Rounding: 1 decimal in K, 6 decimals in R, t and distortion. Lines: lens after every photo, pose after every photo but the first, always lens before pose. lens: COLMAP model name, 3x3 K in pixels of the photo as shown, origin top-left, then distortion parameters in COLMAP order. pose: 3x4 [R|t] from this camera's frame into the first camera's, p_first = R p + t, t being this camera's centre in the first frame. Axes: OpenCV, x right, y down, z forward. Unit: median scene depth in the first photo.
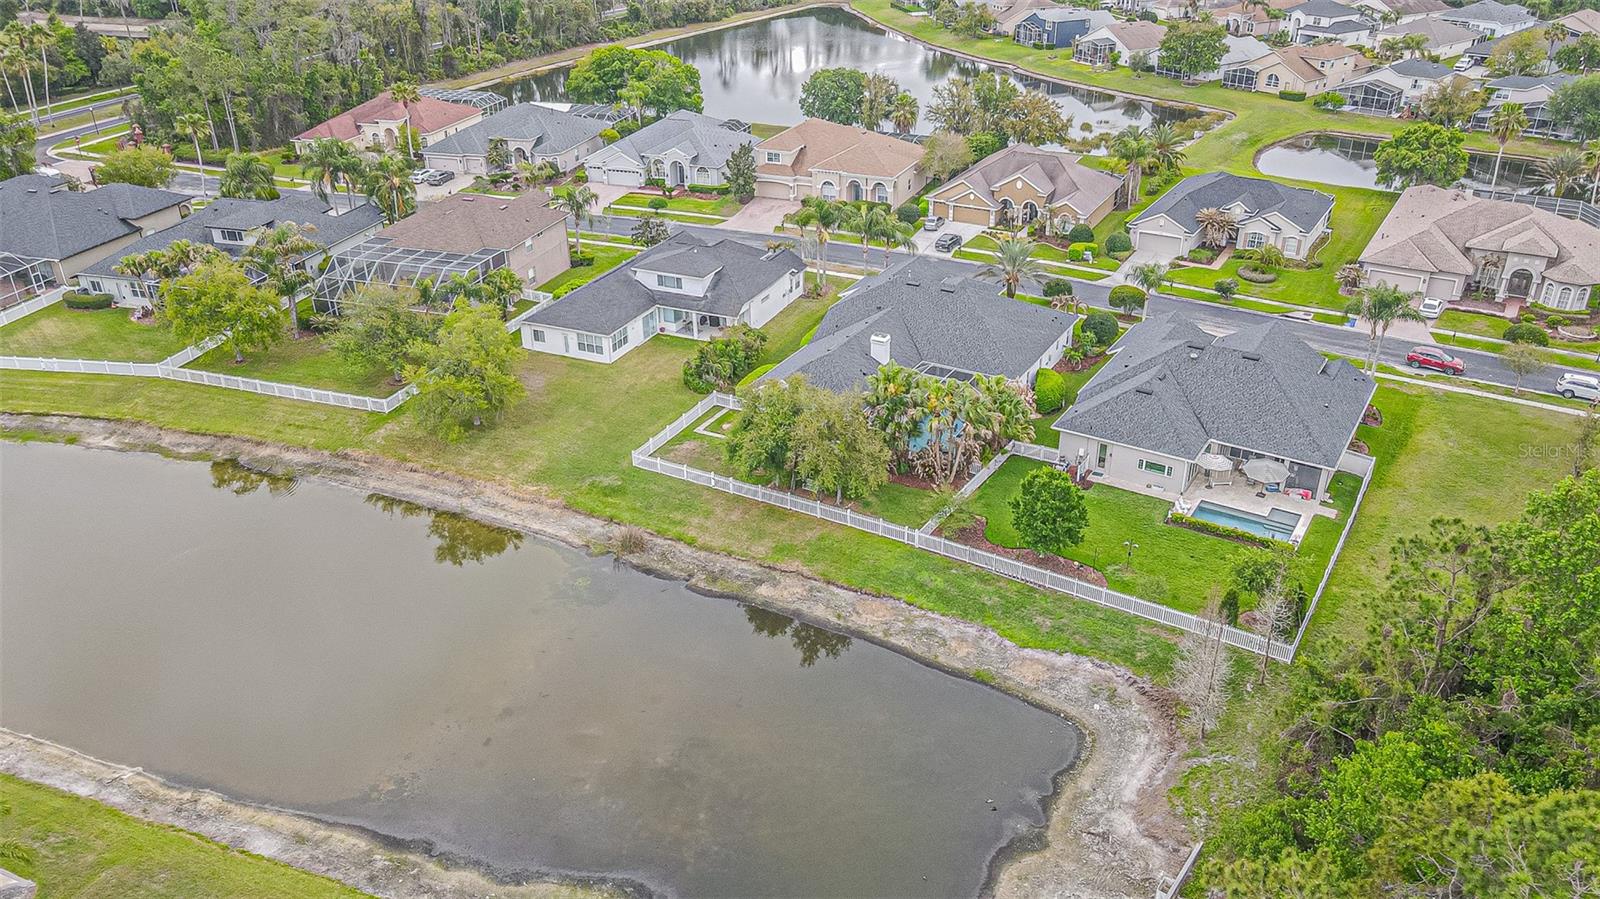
lens RADIAL K [[1186.0, 0, 803.0], [0, 1186.0, 453.0], [0, 0, 1]] dist [-0.003566, 0.045352]
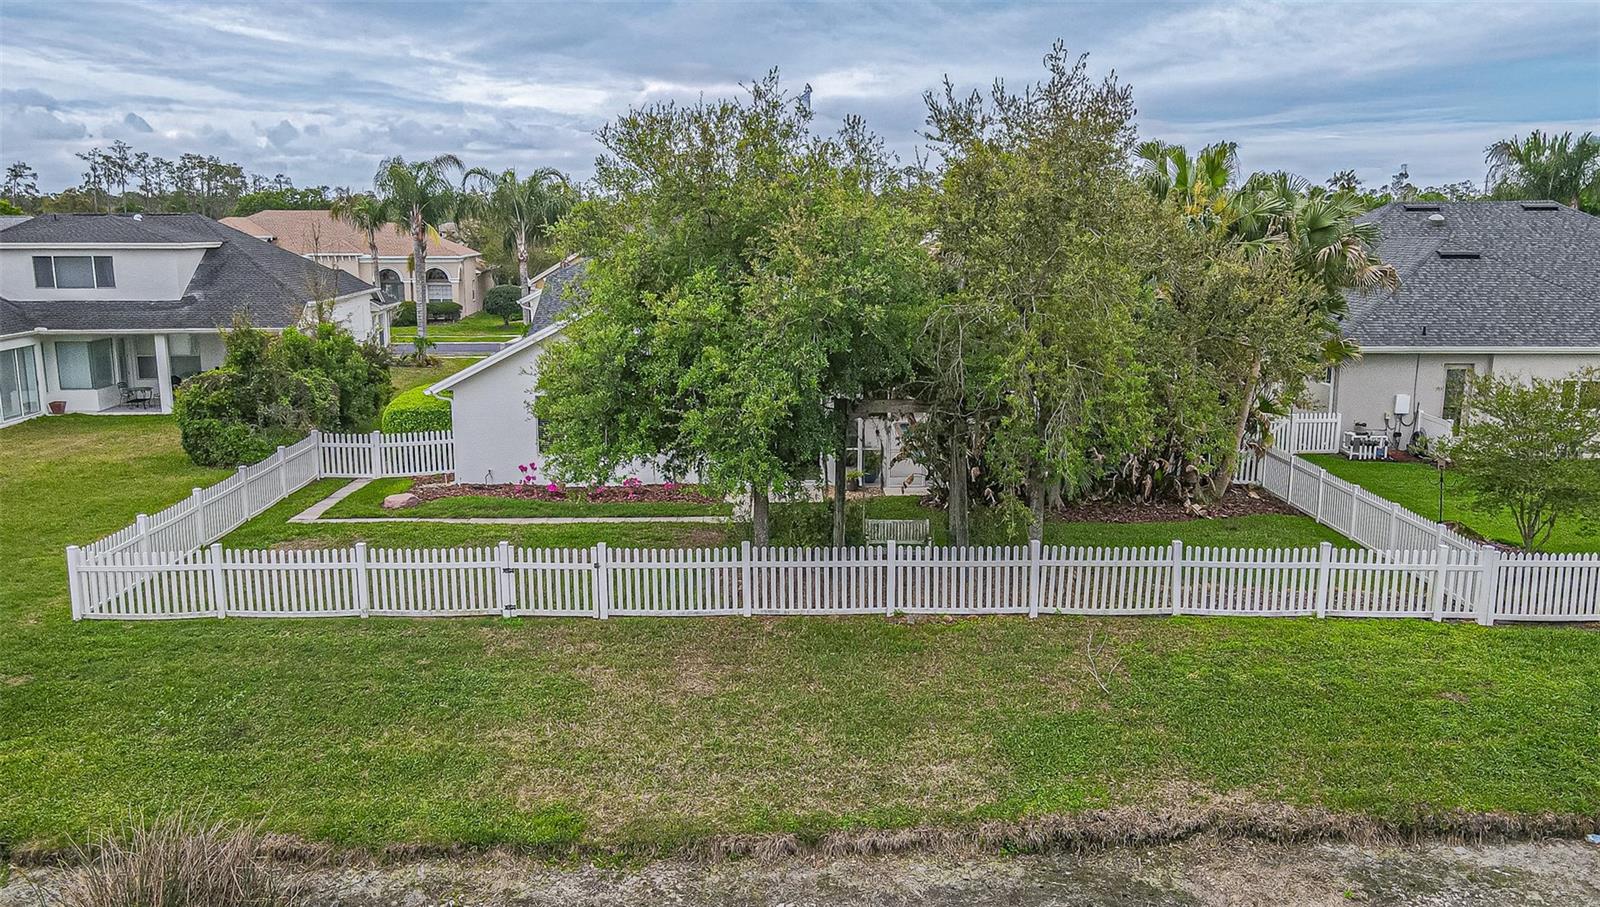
lens RADIAL K [[1225.7, 0, 793.6], [0, 1225.7, 456.7], [0, 0, 1]] dist [0.005558, 0.006541]
pose [[0.868108, -0.080442, 0.489814, -0.094733], [0.223188, 0.944661, -0.240420, 0.046430], [-0.443369, 0.318031, 0.838022, 0.512421]]
